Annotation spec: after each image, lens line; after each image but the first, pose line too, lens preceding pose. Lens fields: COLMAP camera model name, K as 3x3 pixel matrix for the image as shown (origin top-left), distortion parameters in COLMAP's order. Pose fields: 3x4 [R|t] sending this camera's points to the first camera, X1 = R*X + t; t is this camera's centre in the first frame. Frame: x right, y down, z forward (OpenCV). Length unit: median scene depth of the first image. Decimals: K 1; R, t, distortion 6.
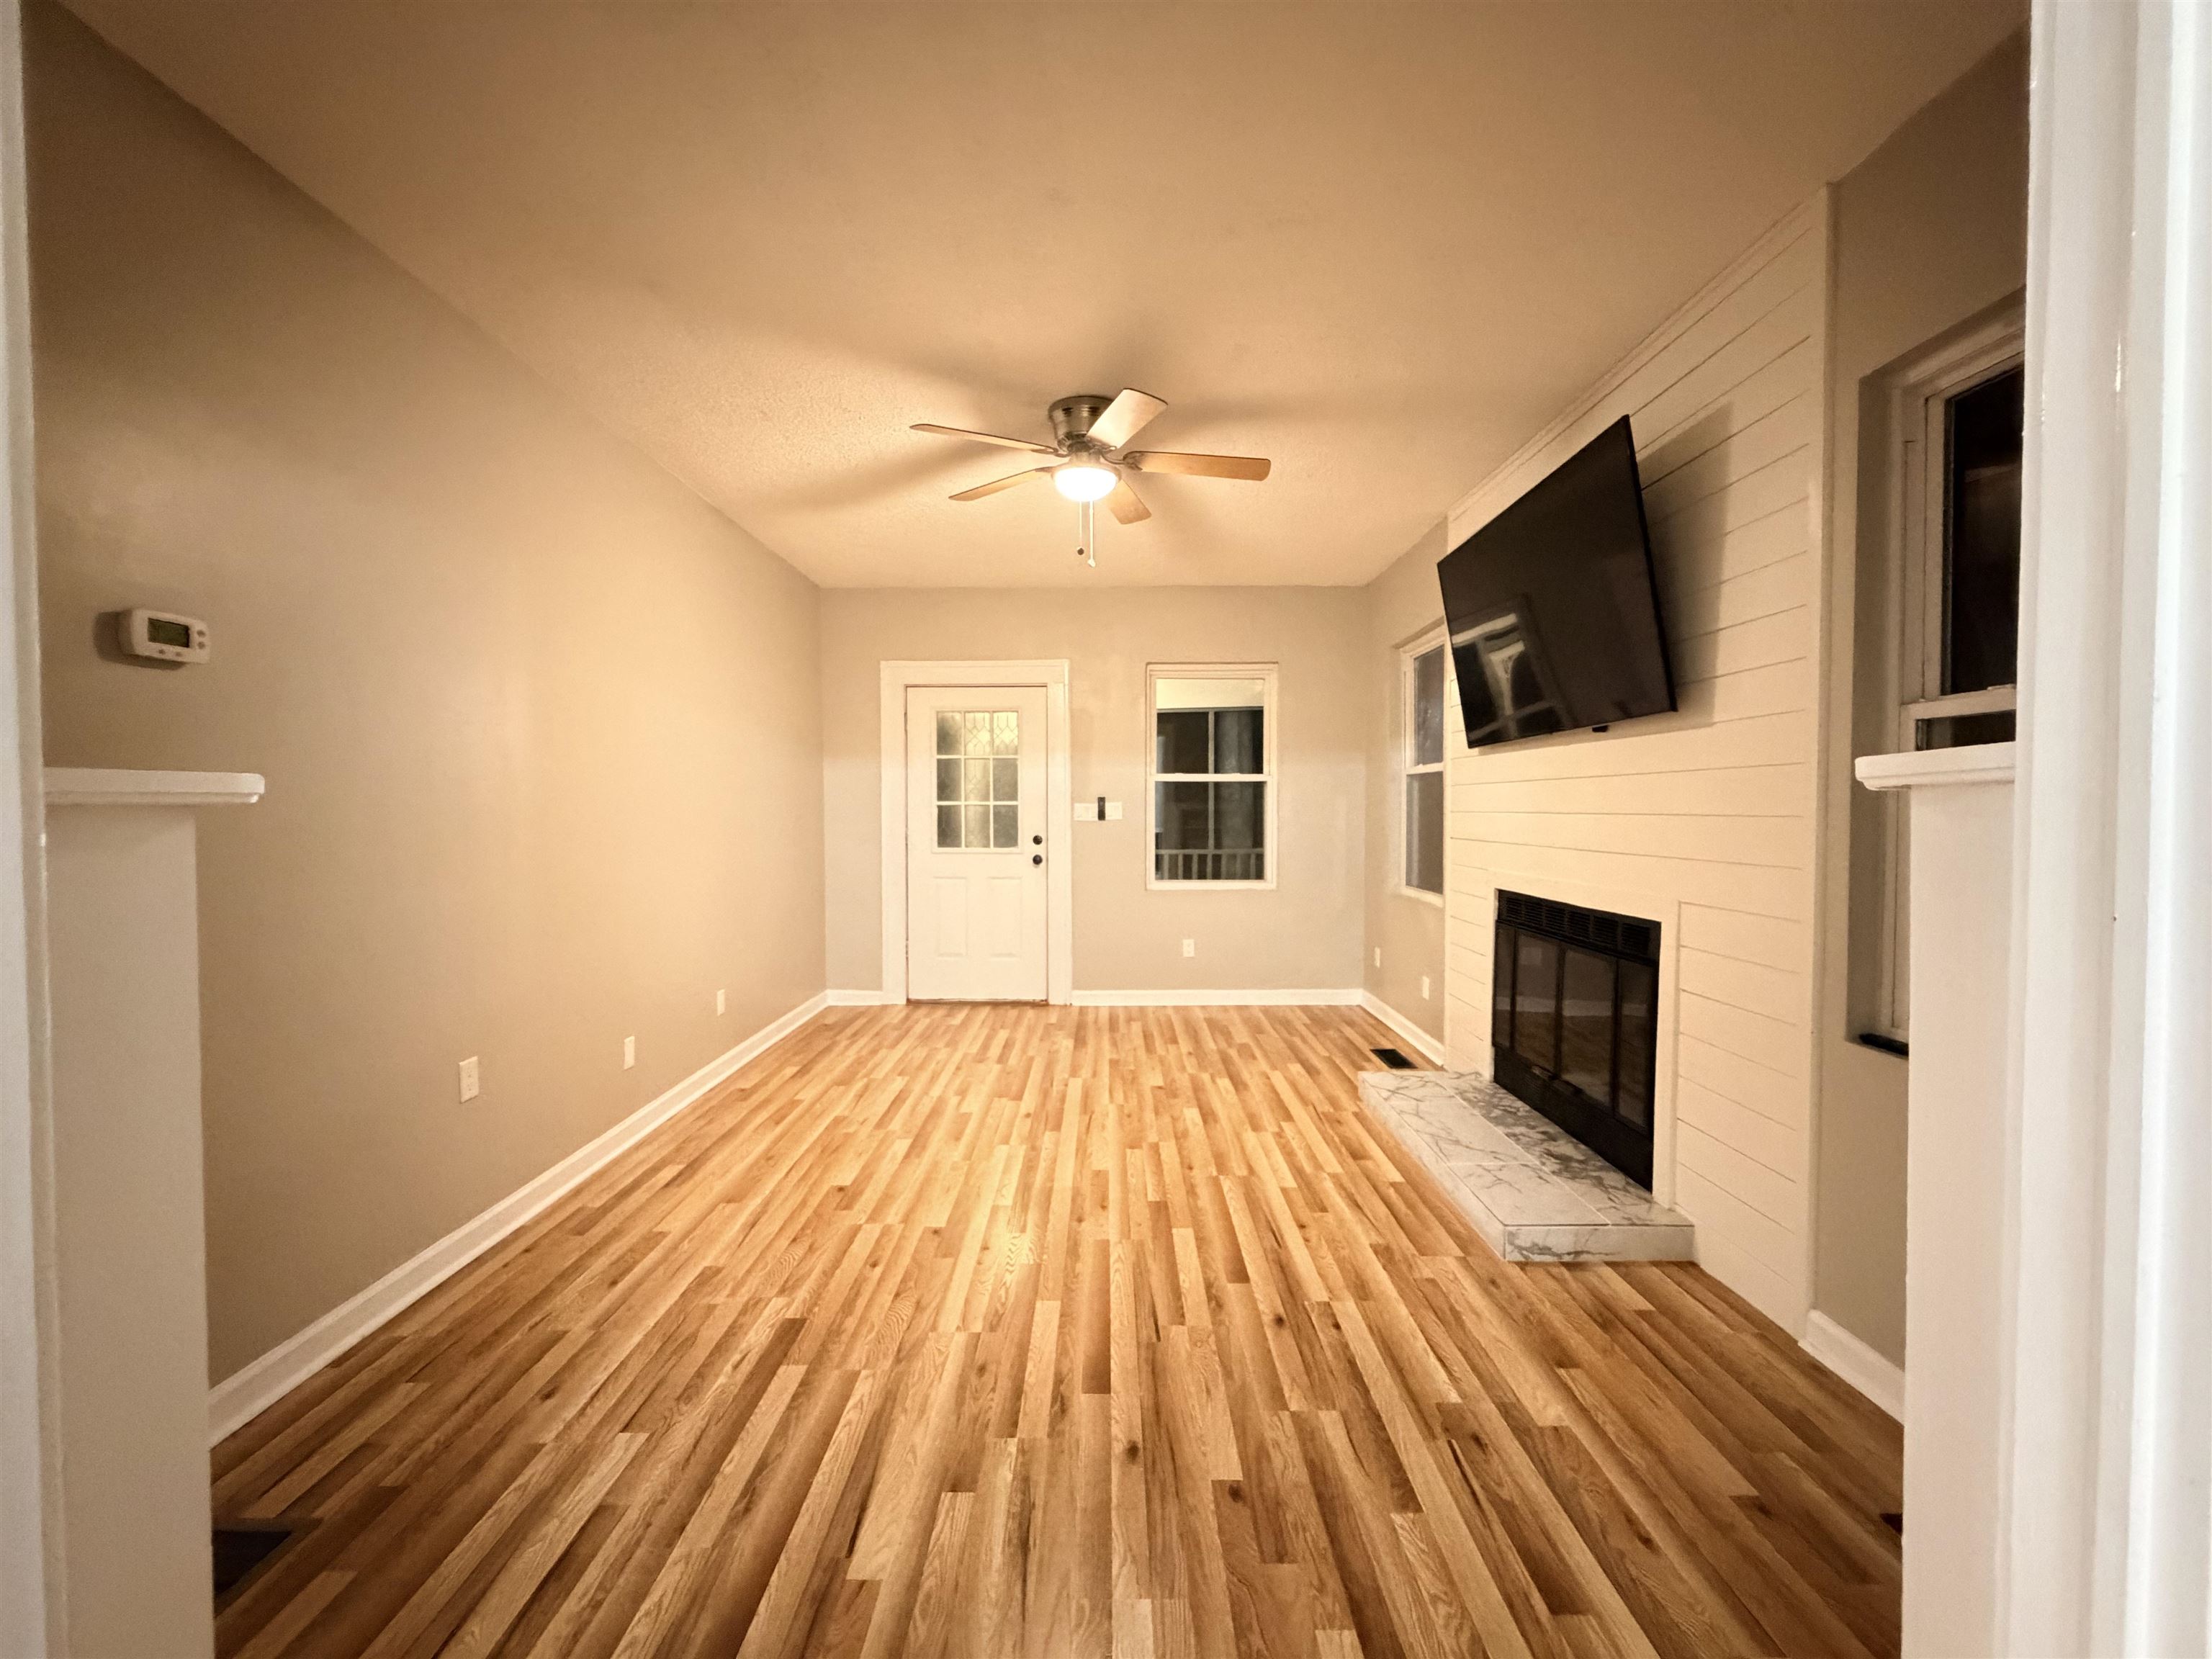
lens RADIAL K [[876.4, 0, 1106.0], [0, 876.4, 829.5], [0, 0, 1]] dist [0.001695, 0.000062]
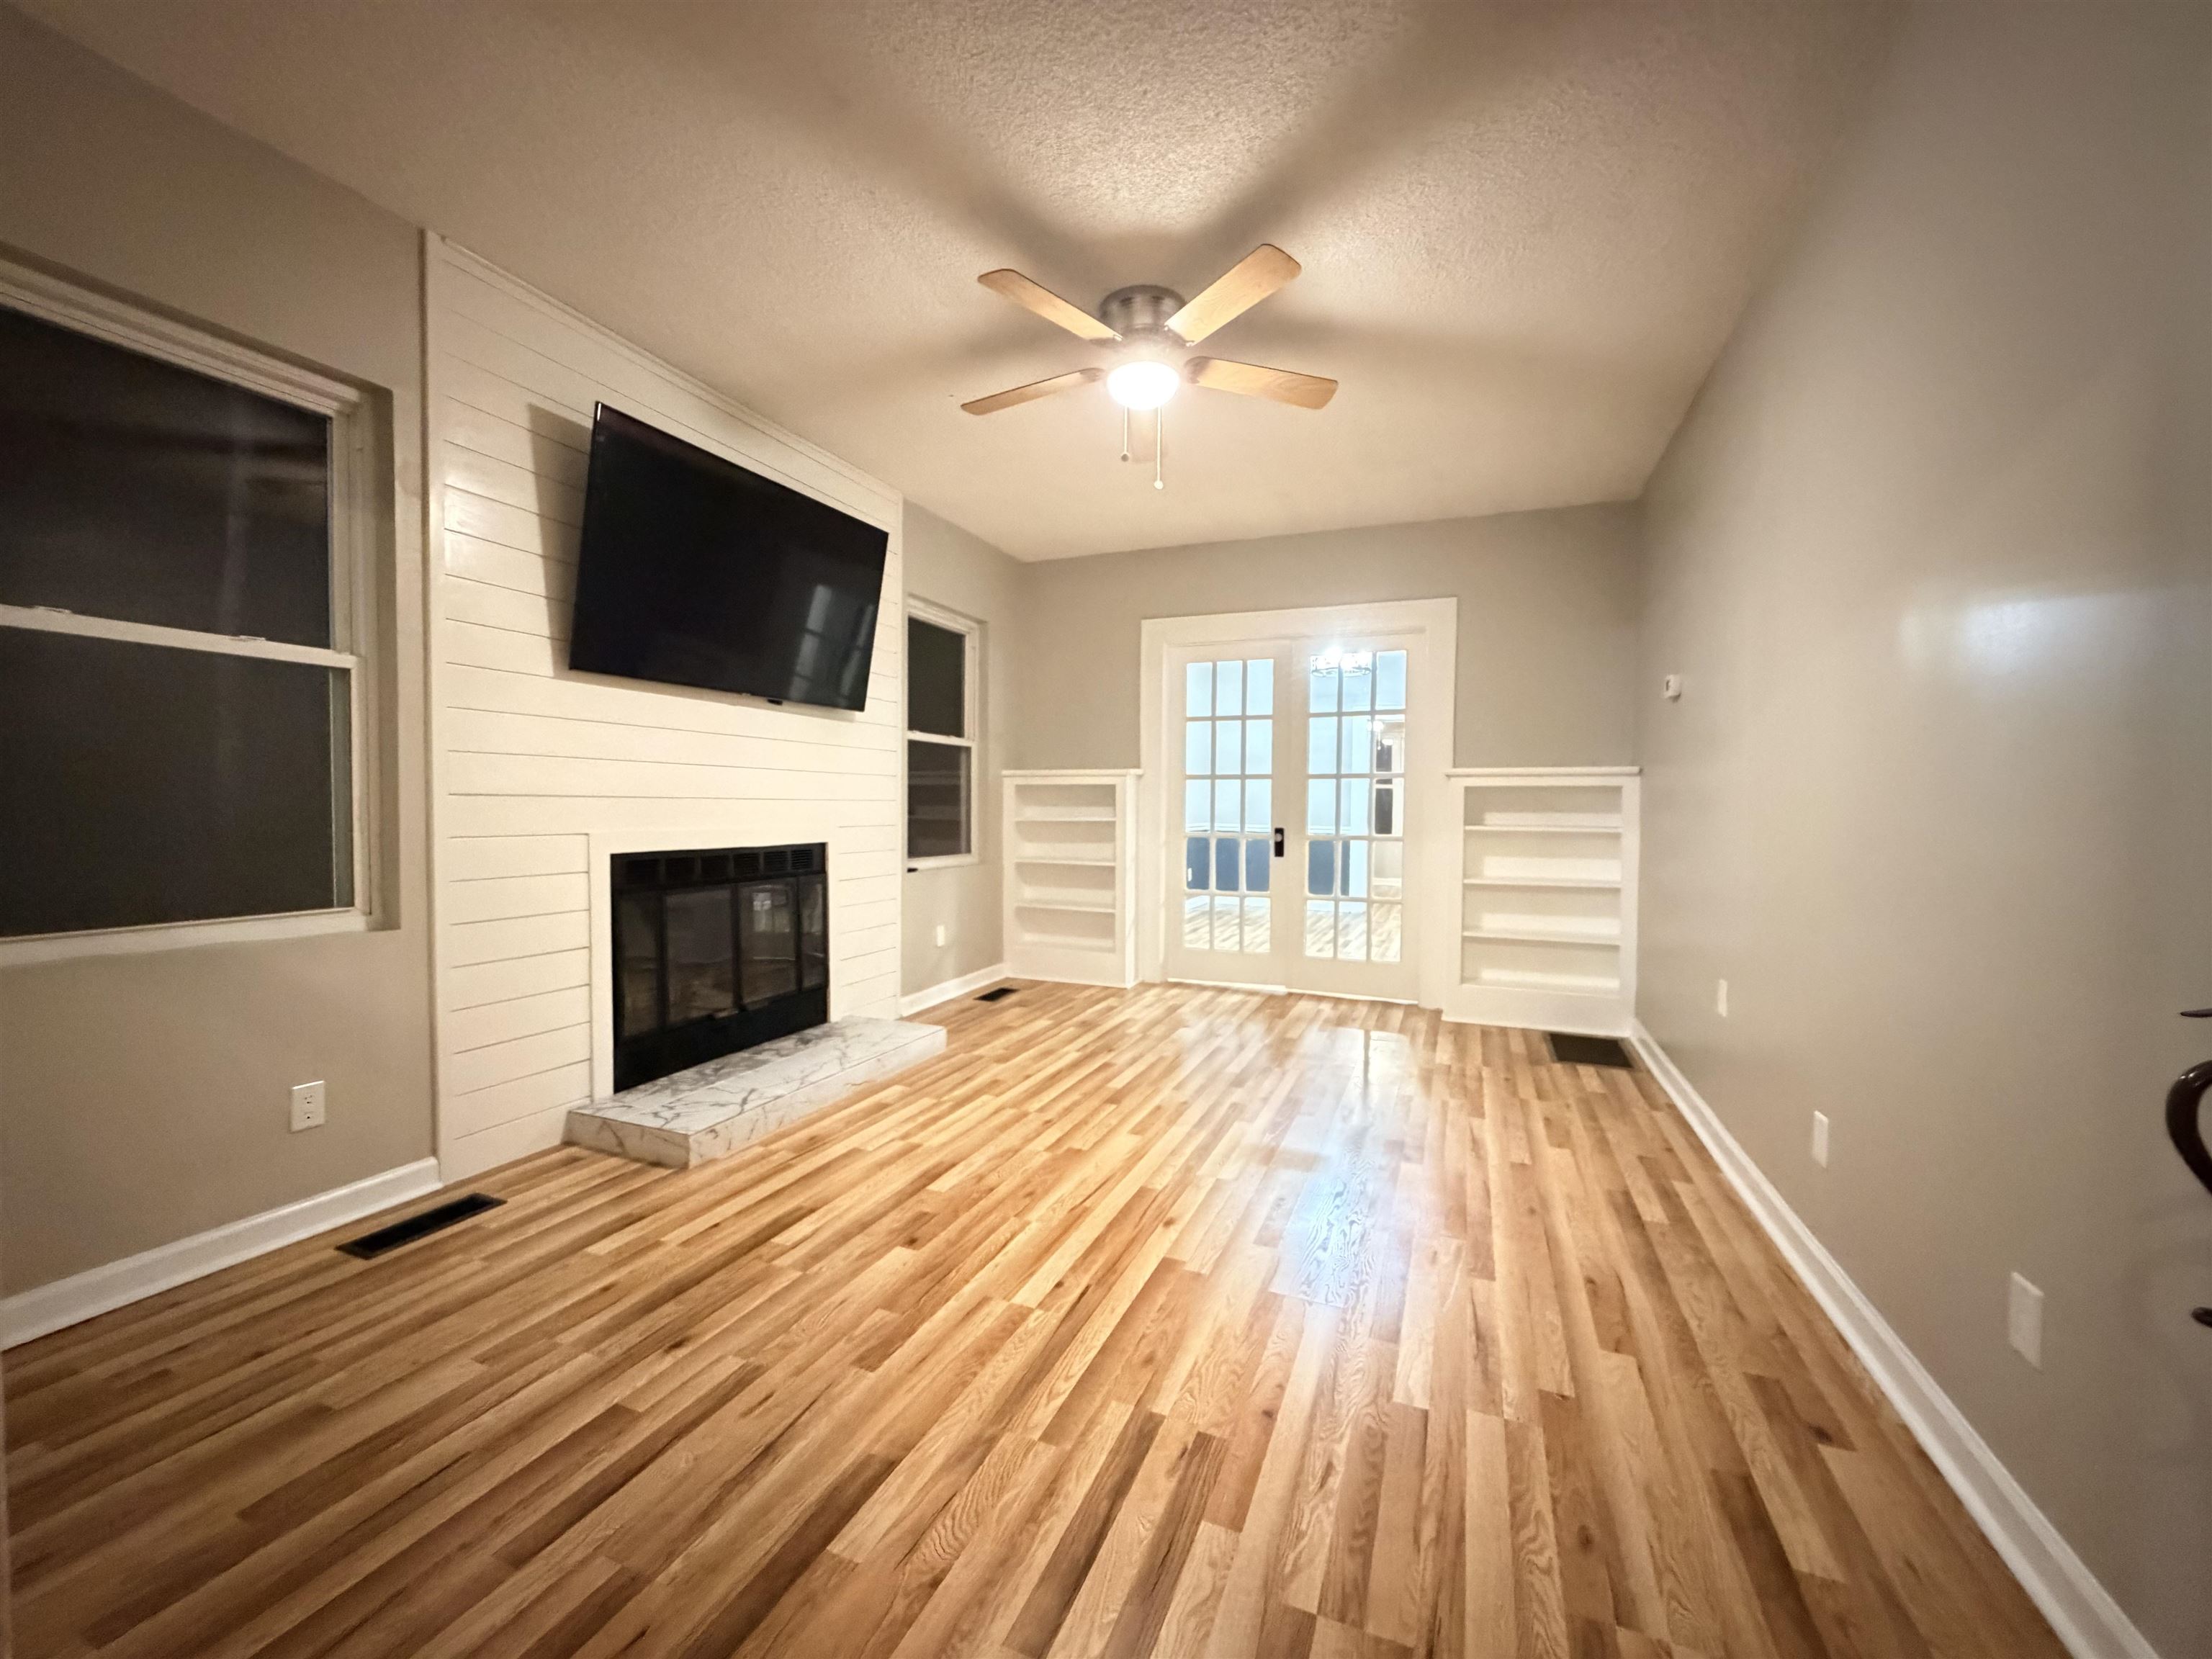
lens RADIAL K [[876.4, 0, 1106.0], [0, 876.4, 829.5], [0, 0, 1]] dist [0.001695, 0.000062]
pose [[-0.926201, -0.014676, 0.376745, -0.330327], [0.003449, 0.998871, 0.047388, 0.010127], [-0.377015, 0.045190, -0.925104, 1.862430]]
